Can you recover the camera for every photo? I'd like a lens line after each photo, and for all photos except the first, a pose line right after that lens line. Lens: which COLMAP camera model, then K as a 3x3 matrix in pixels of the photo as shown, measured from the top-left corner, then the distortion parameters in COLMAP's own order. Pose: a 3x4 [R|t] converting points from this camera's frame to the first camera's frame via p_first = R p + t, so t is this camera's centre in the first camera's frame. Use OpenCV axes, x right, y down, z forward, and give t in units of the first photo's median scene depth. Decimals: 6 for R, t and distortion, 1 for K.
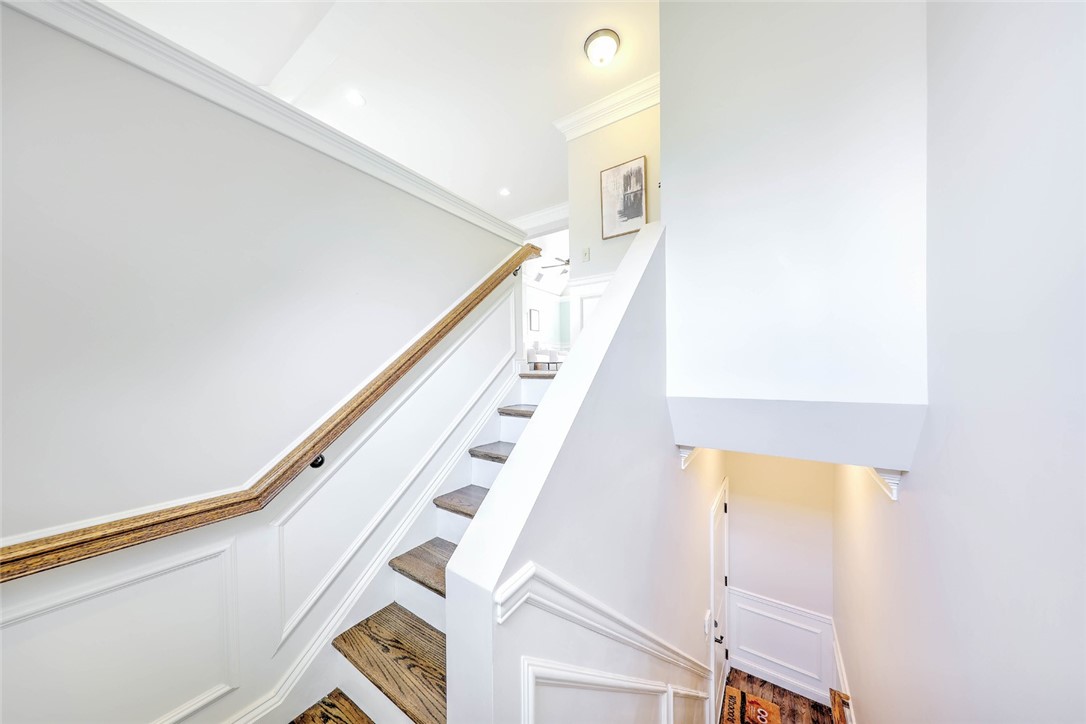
lens RADIAL K [[344.8, 0, 544.4], [0, 344.8, 368.4], [0, 0, 1]] dist [0.001243, 0.000063]
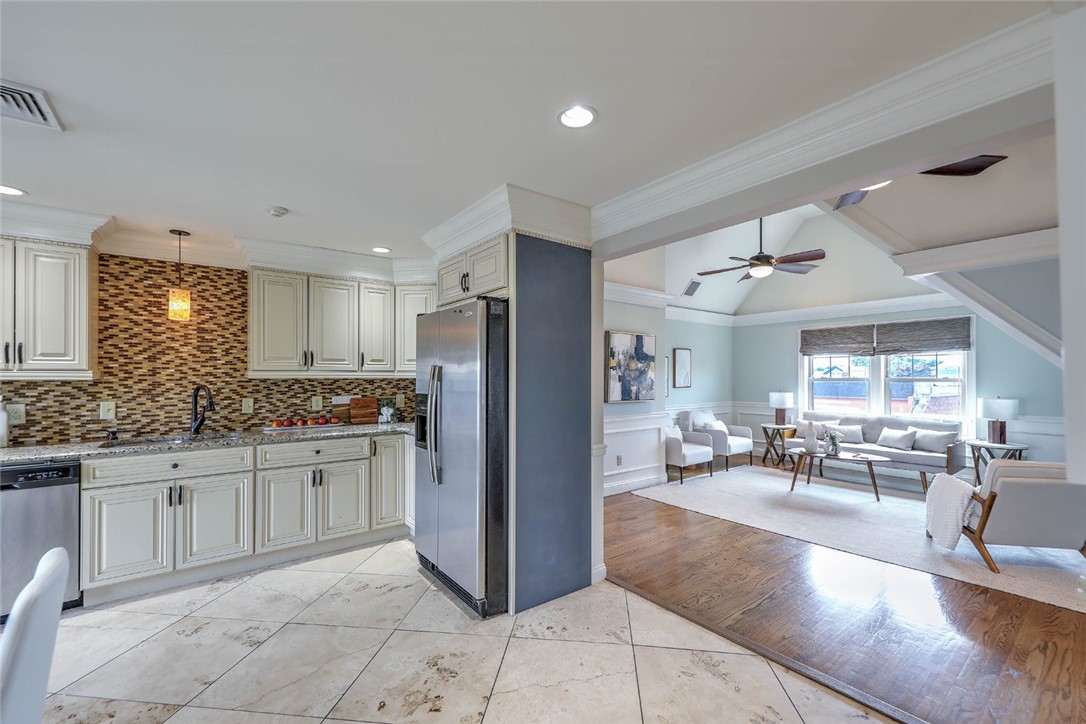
lens RADIAL K [[447.6, 0, 543.2], [0, 447.6, 374.4], [0, 0, 1]] dist [0.005553, -0.001591]
pose [[0.946332, 0.008109, -0.323094, -0.009123], [-0.008751, 0.999962, -0.000534, -0.137621], [0.323078, 0.003333, 0.946367, 0.299695]]
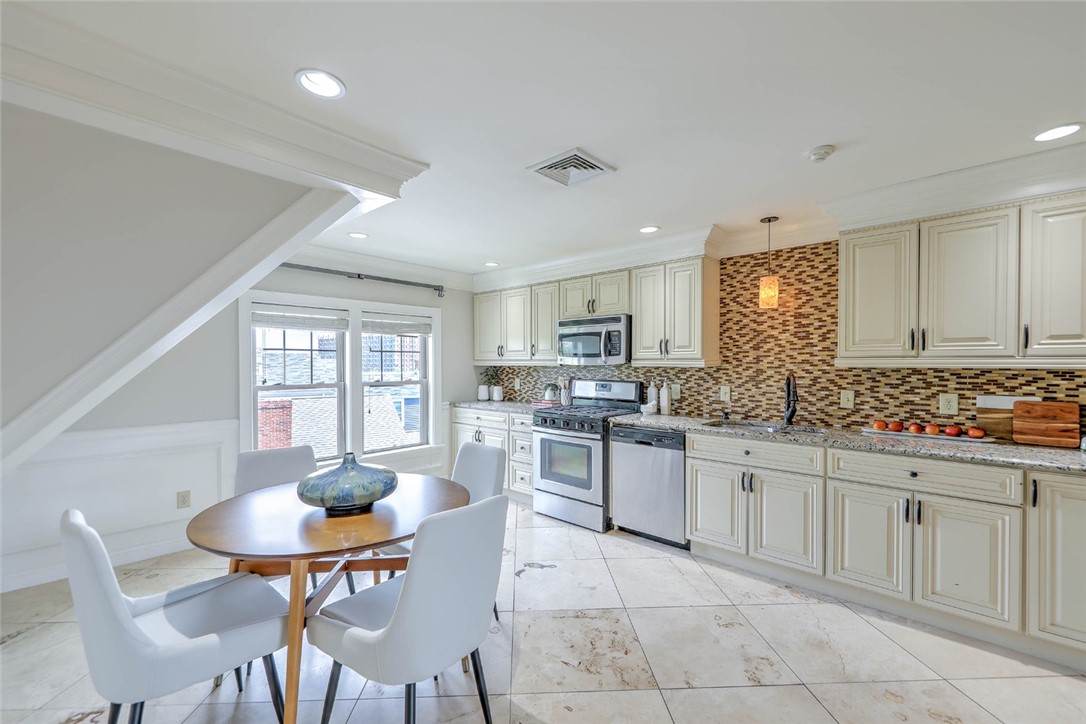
lens RADIAL K [[447.6, 0, 538.3], [0, 447.6, 366.8], [0, 0, 1]] dist [0.005553, -0.001591]
pose [[-0.165375, 0.017905, -0.986068, -0.016882], [0.000733, 0.999837, 0.018032, -0.138161], [0.986231, 0.002259, -0.165361, 0.412561]]
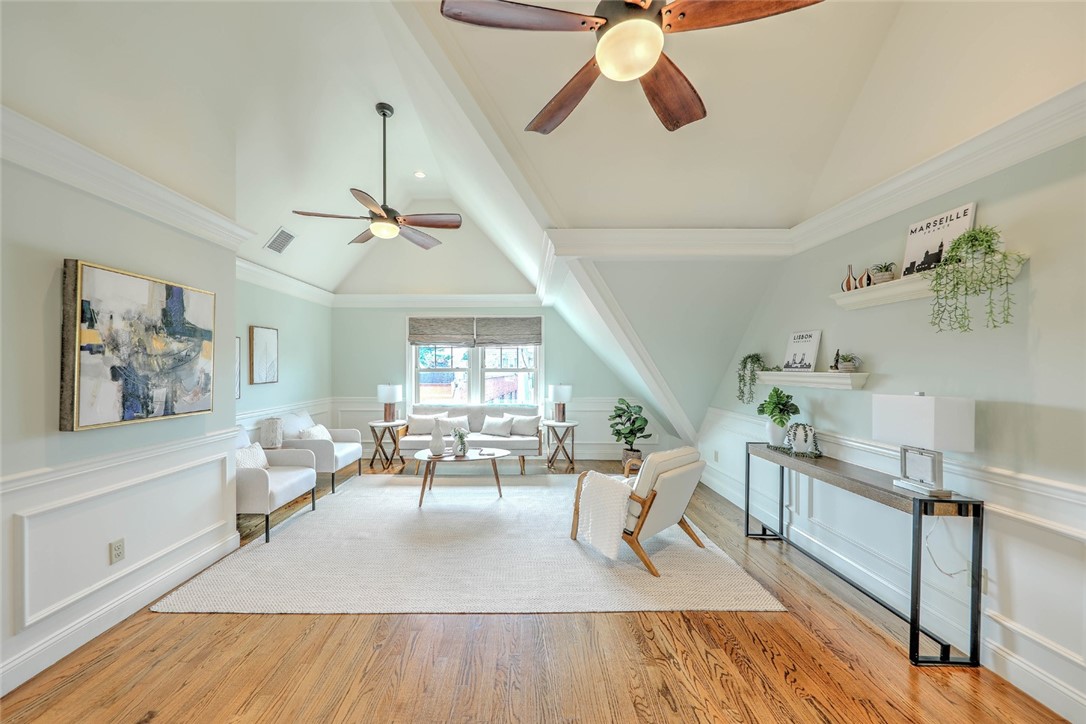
lens RADIAL K [[386.8, 0, 519.1], [0, 386.8, 367.5], [0, 0, 1]] dist [0.001864, -0.000035]
pose [[0.839990, 0.007666, 0.542548, -0.026188], [-0.008103, 0.999966, -0.001583, -0.138054], [-0.542542, -0.003067, 0.840023, 0.543976]]
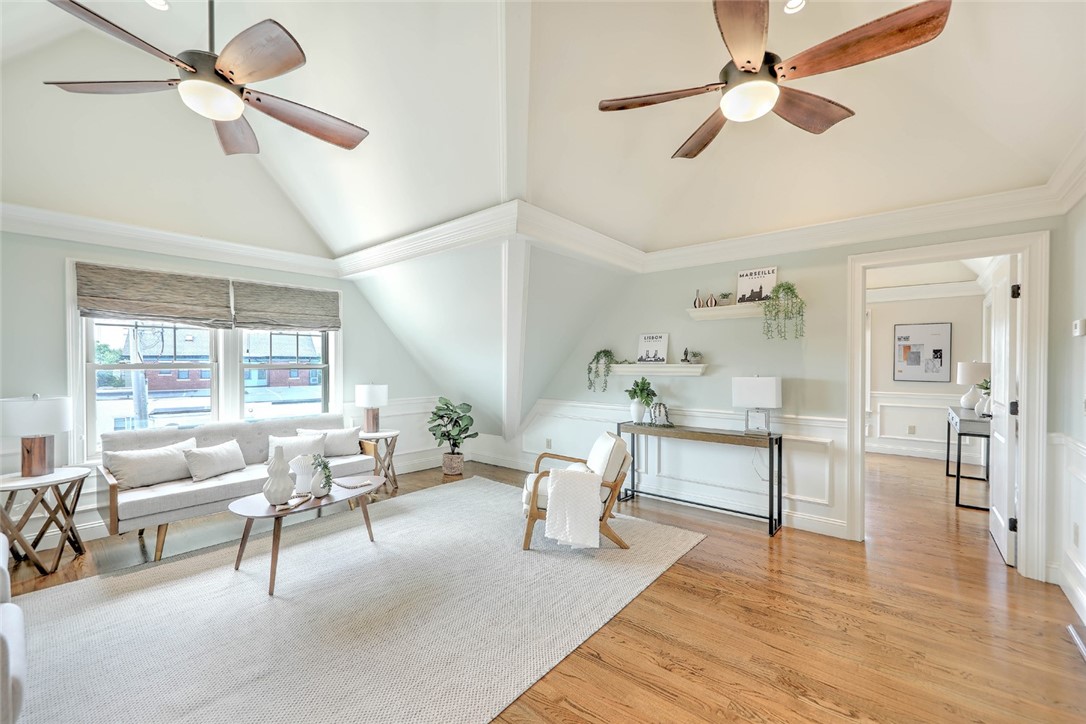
lens RADIAL K [[447.6, 0, 539.7], [0, 447.6, 366.6], [0, 0, 1]] dist [0.005553, -0.001591]
pose [[0.120441, 0.001191, 0.992720, -0.146225], [-0.001651, 0.999998, -0.001000, -0.133784], [-0.992719, -0.001519, 0.120443, 0.739320]]
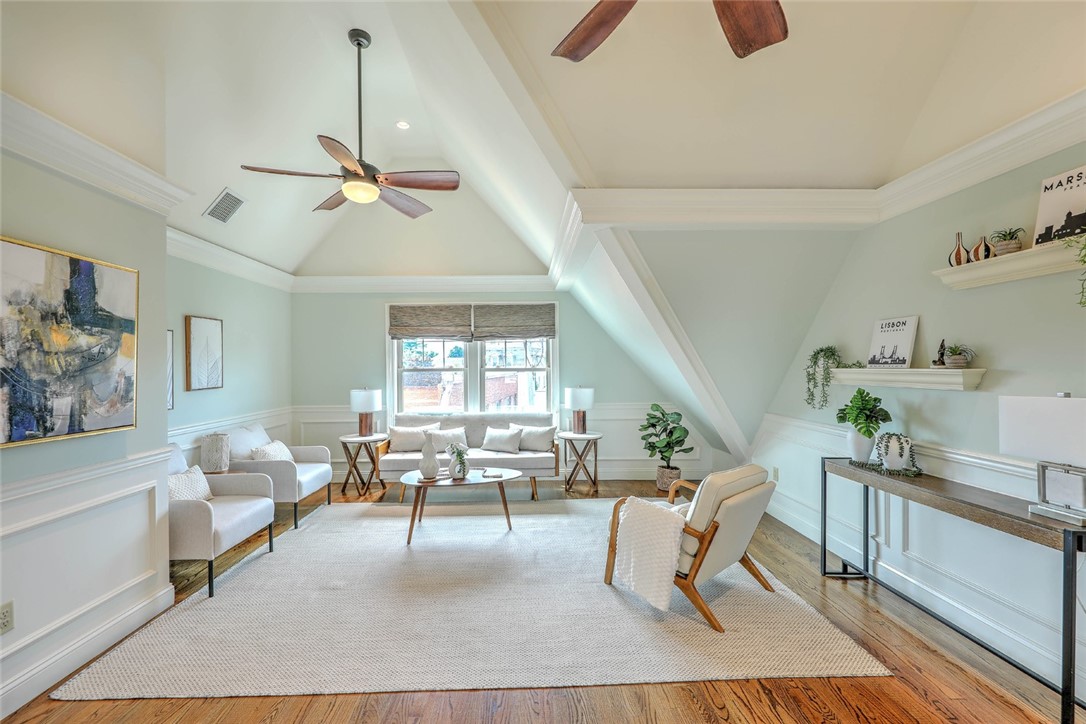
lens RADIAL K [[465.4, 0, 530.6], [0, 465.4, 366.8], [0, 0, 1]] dist [0.002897, 0.000351]
pose [[0.823980, 0.001758, 0.566617, -0.027039], [-0.000095, 0.999996, -0.002965, -0.137171], [-0.566619, 0.002389, 0.823976, 0.566725]]
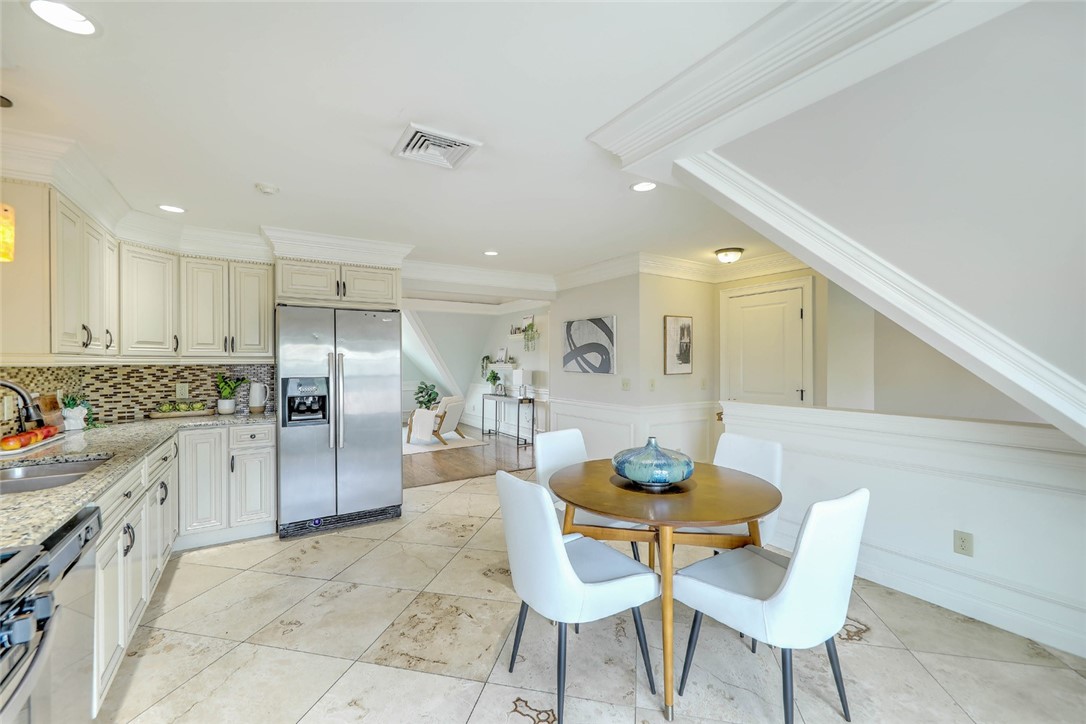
lens RADIAL K [[447.6, 0, 538.7], [0, 447.6, 361.5], [0, 0, 1]] dist [0.005553, -0.001591]
pose [[0.413801, 0.008159, 0.910331, -0.437202], [-0.000415, 0.999961, -0.008774, -0.133136], [-0.910367, 0.003253, 0.413788, 0.252857]]
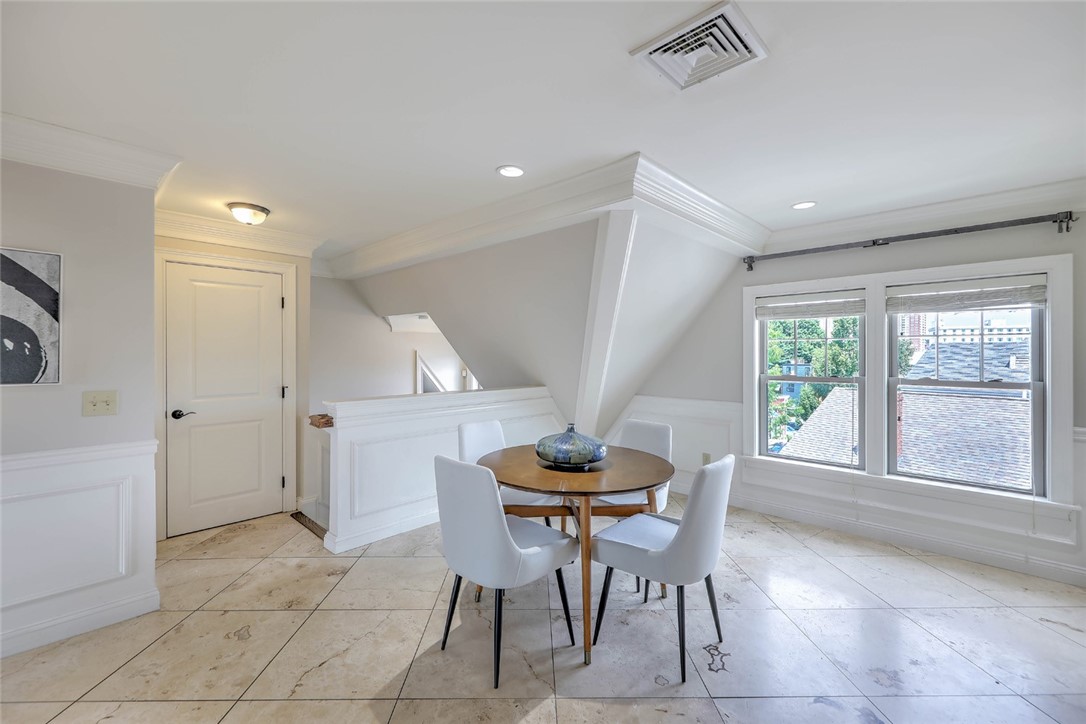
lens RADIAL K [[447.6, 0, 540.7], [0, 447.6, 353.6], [0, 0, 1]] dist [0.005553, -0.001591]
pose [[-0.981984, 0.008421, 0.188778, -0.232360], [0.008812, 0.999960, 0.001232, -0.136713], [-0.188760, 0.002874, -0.982019, 0.551918]]
